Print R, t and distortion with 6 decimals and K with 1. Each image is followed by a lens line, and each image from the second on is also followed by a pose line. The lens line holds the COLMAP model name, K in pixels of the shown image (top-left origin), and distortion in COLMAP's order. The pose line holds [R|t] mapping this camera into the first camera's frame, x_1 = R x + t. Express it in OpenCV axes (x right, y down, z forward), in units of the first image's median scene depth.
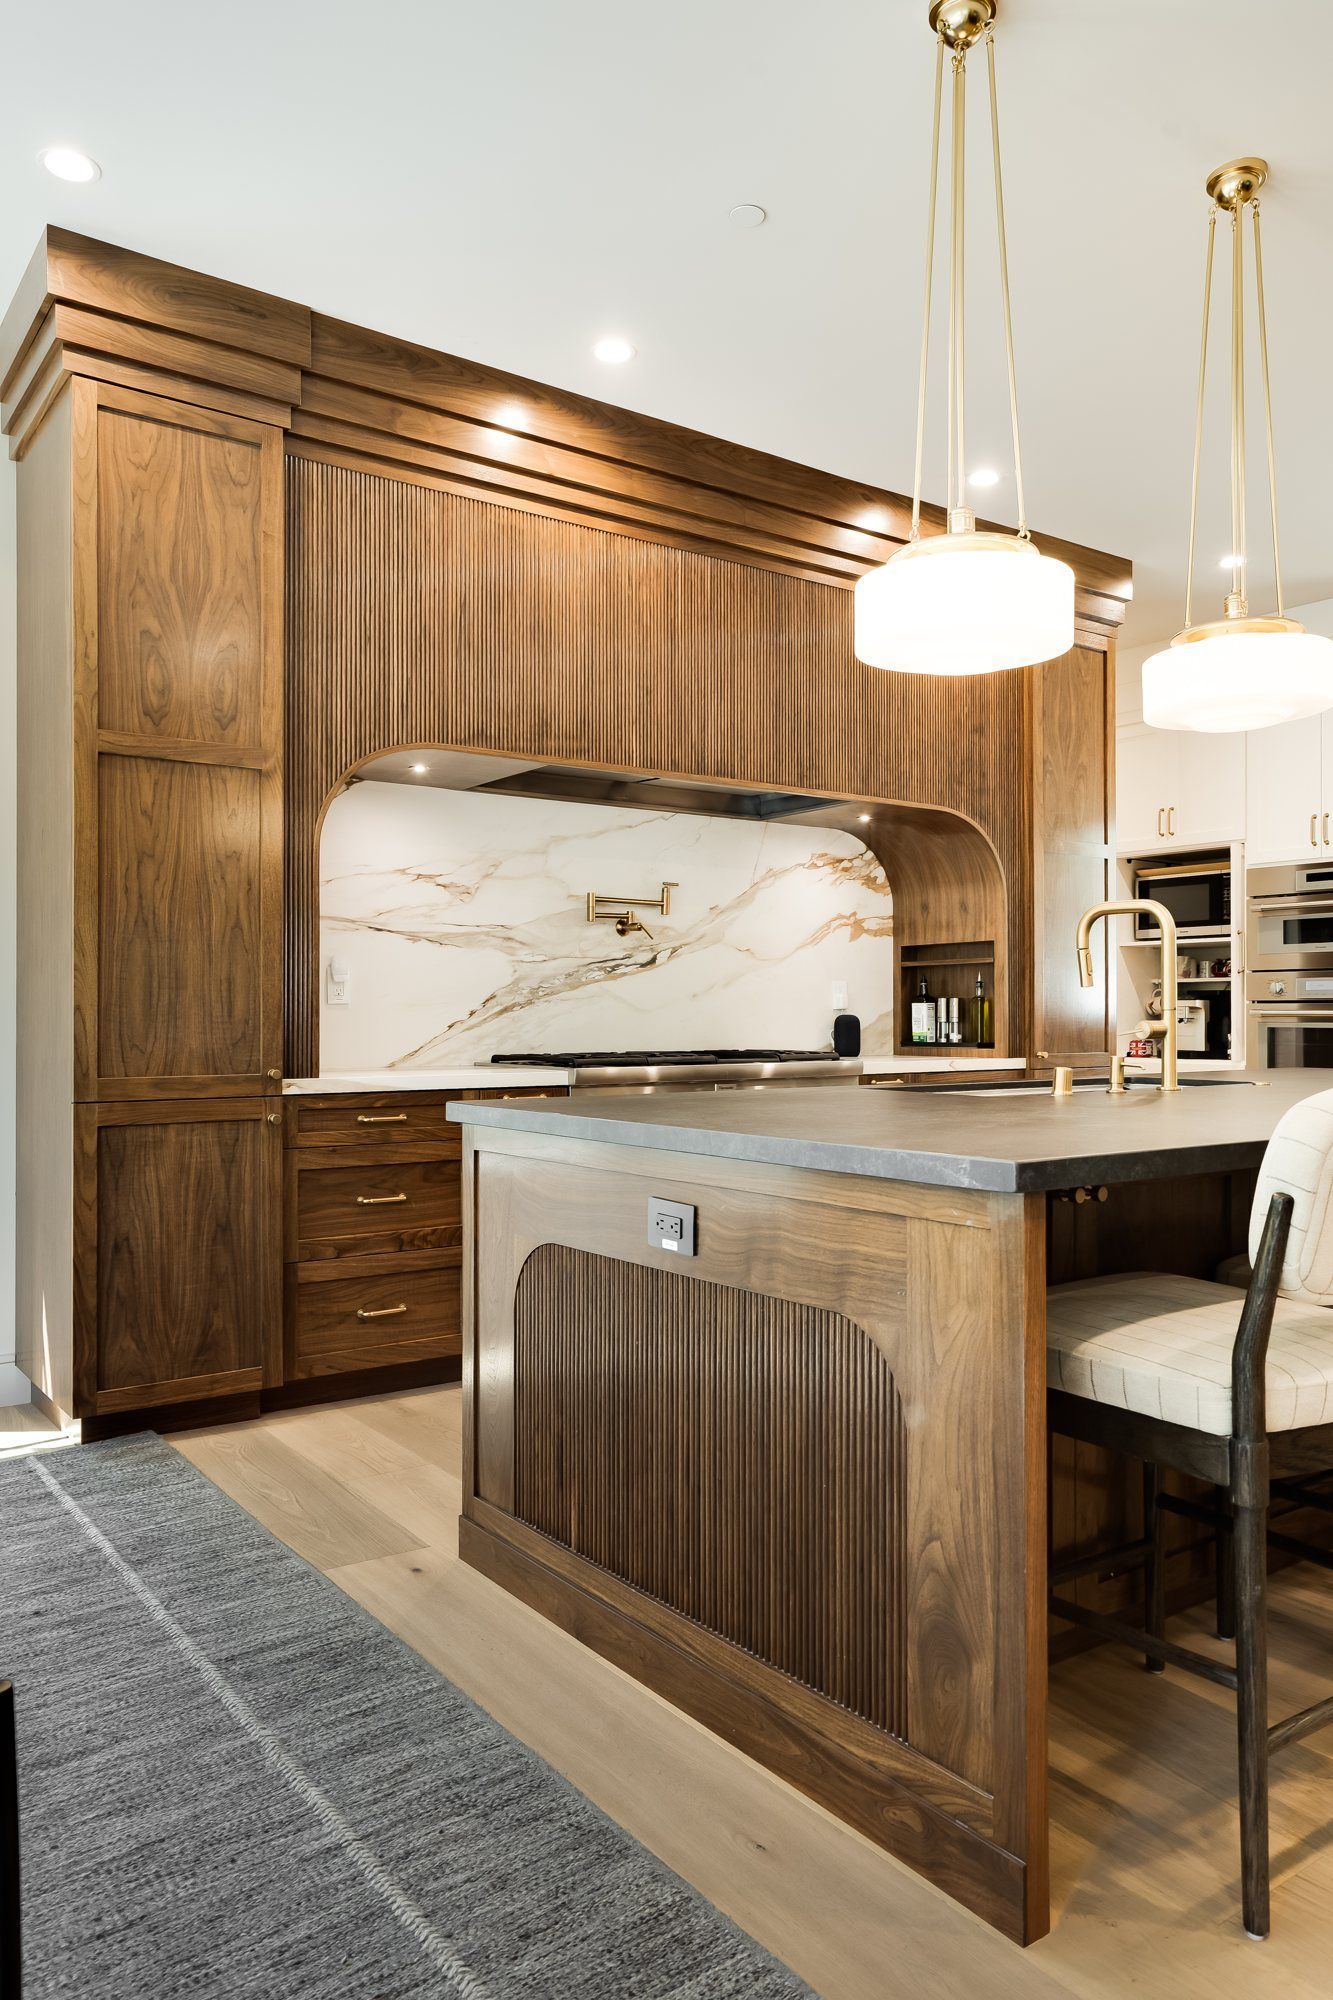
lens RADIAL K [[1405.1, 0, 679.7], [0, 1405.1, 1005.9], [0, 0, 1]] dist [0.034226, 0.009247]
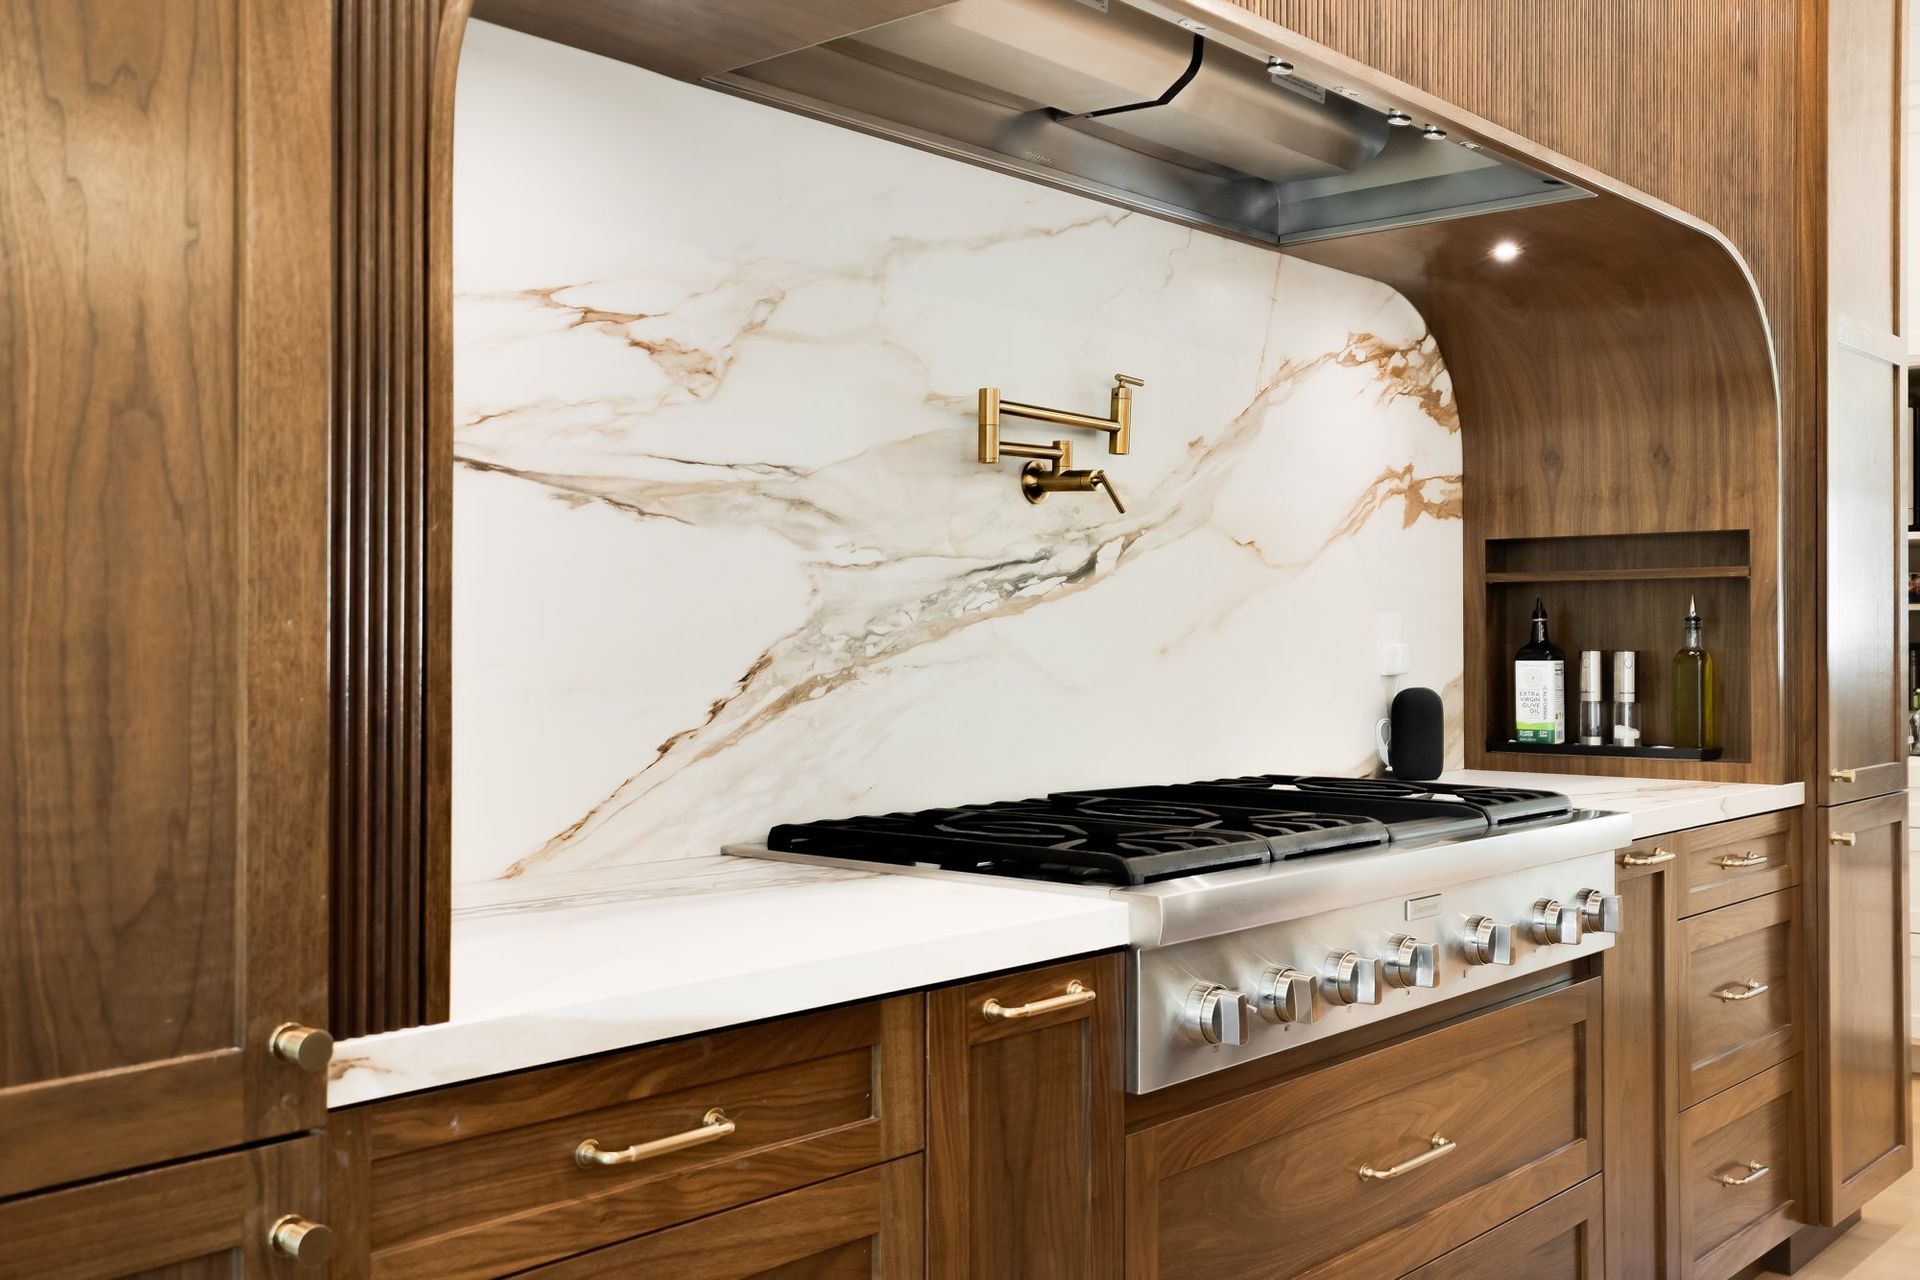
lens RADIAL K [[1871.5, 0, 963.6], [0, 1871.5, 623.0], [0, 0, 1]] dist [0.037027, 0.000000]
pose [[0.972780, 0.004147, 0.231696, -0.226440], [-0.004382, 0.999990, 0.000500, -0.019714], [-0.231691, -0.001502, 0.972788, 0.600116]]
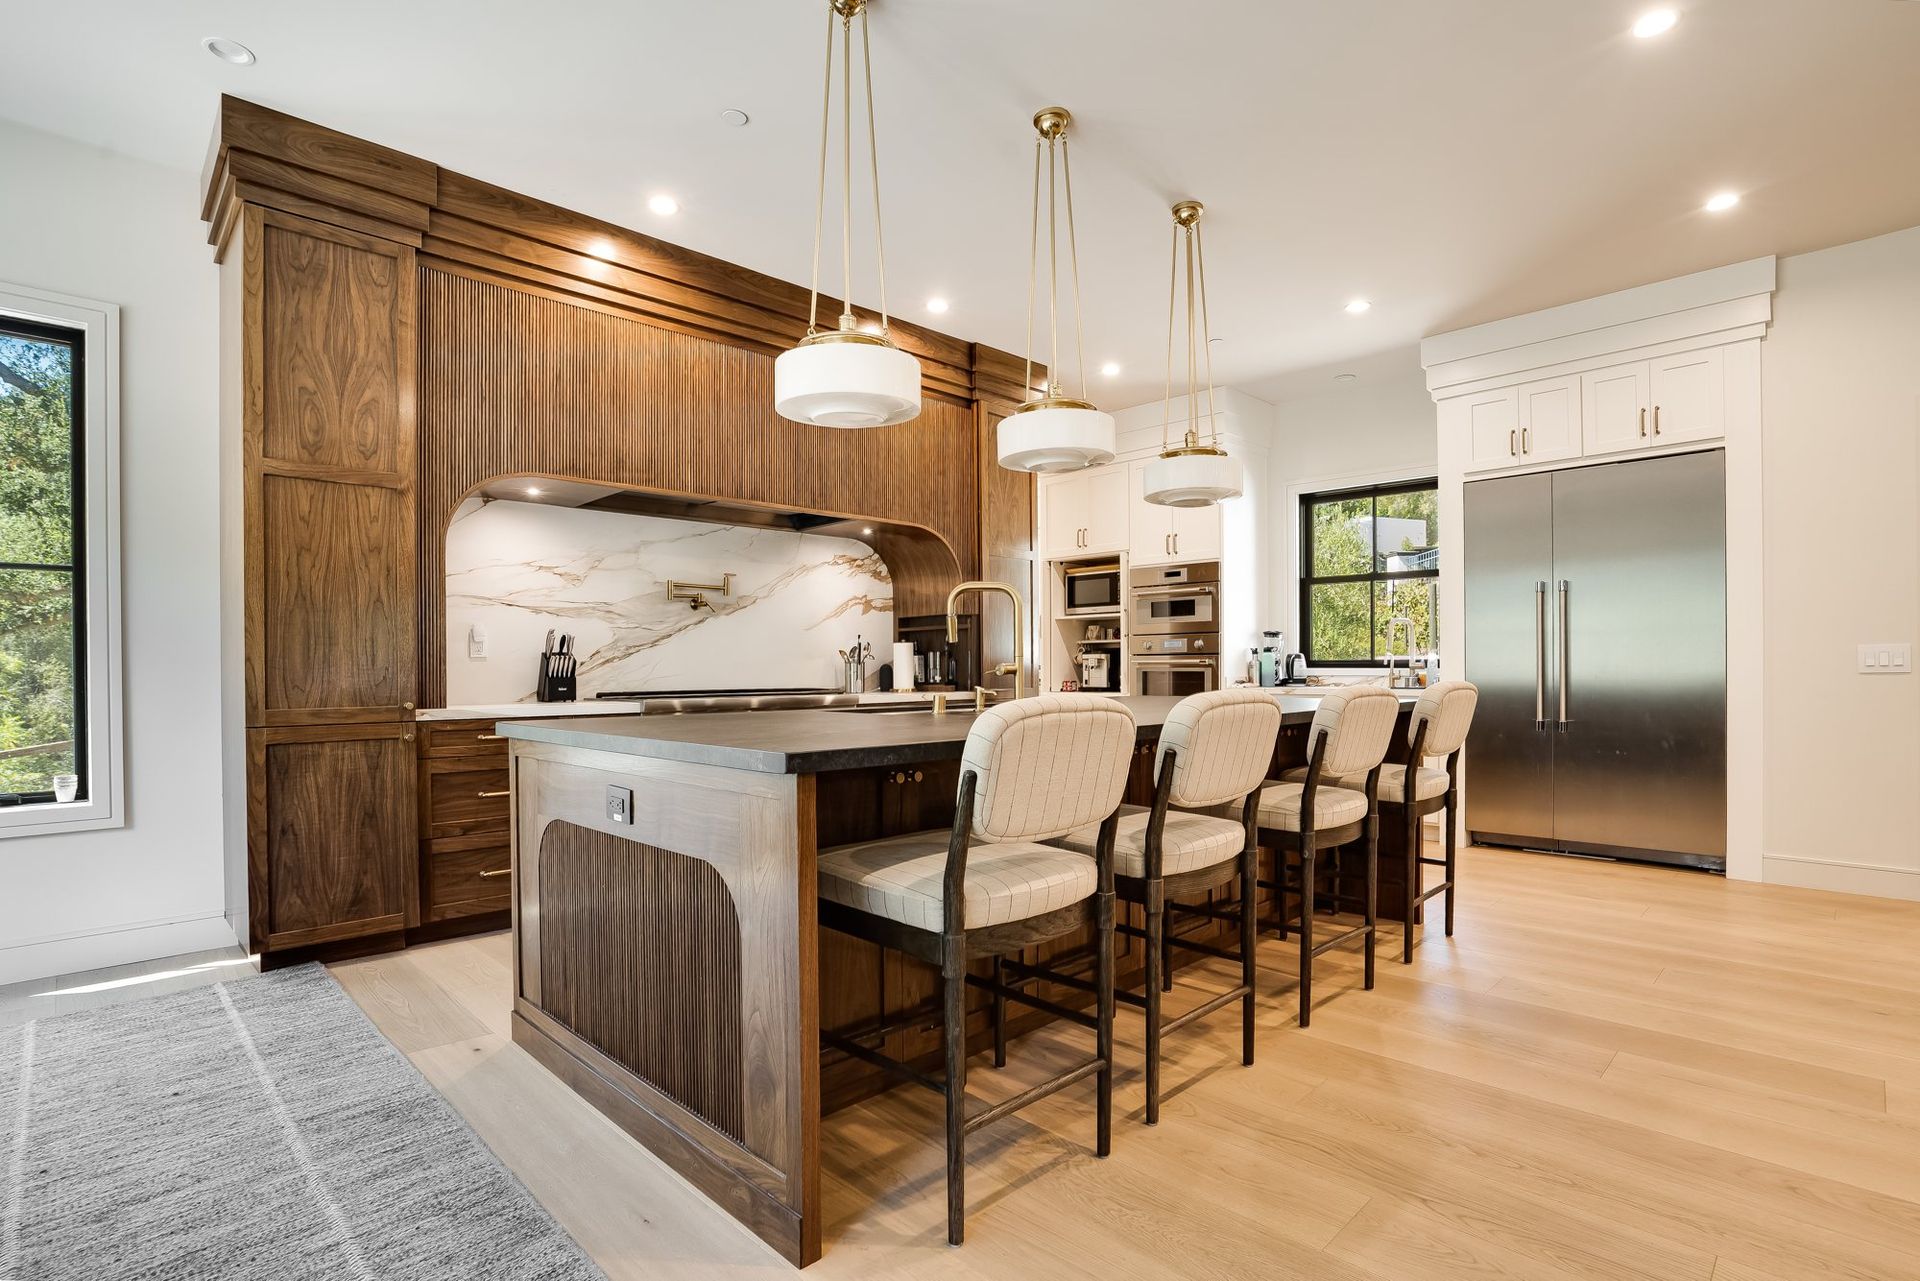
lens RADIAL K [[945.4, 0, 944.2], [0, 945.4, 673.4], [0, 0, 1]] dist [-0.011346, 0.009550]
pose [[0.991600, -0.006046, 0.129197, 0.107845], [0.004437, 0.999909, 0.012738, 0.005338], [-0.129263, -0.012058, 0.991537, -0.000816]]
